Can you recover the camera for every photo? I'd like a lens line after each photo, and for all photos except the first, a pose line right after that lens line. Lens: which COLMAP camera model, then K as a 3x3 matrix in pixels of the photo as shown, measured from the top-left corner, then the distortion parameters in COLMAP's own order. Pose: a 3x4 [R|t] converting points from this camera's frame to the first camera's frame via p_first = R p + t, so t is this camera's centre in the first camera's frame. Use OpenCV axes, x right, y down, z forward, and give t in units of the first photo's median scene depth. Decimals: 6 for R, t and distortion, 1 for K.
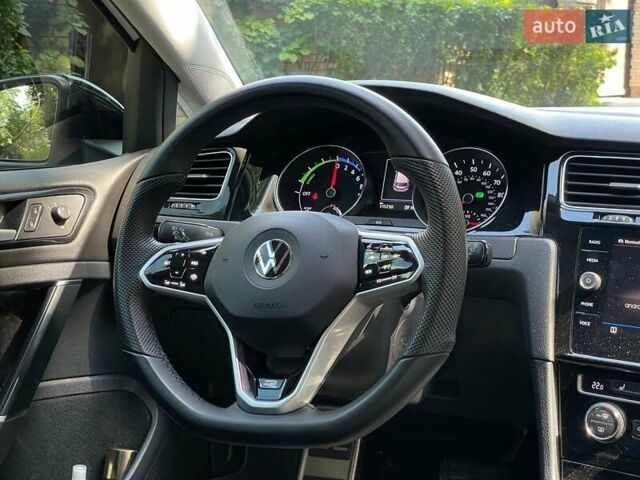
lens RADIAL K [[1001.3, 0, 320.0], [0, 1001.3, 240.0], [0, 0, 1]] dist [0.074292, 0.060222]
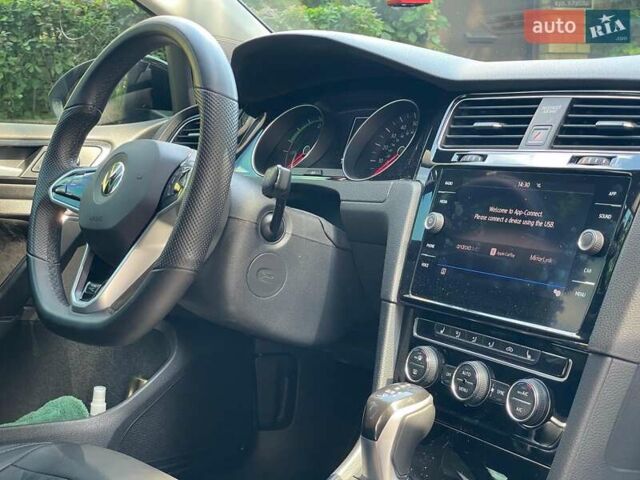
lens RADIAL K [[1001.3, 0, 320.0], [0, 1001.3, 240.0], [0, 0, 1]] dist [0.074292, 0.060222]
pose [[0.894305, 0.046549, -0.445031, 0.594847], [-0.069623, 0.996937, -0.035634, 0.099260], [0.442009, 0.062852, 0.894806, 0.094388]]
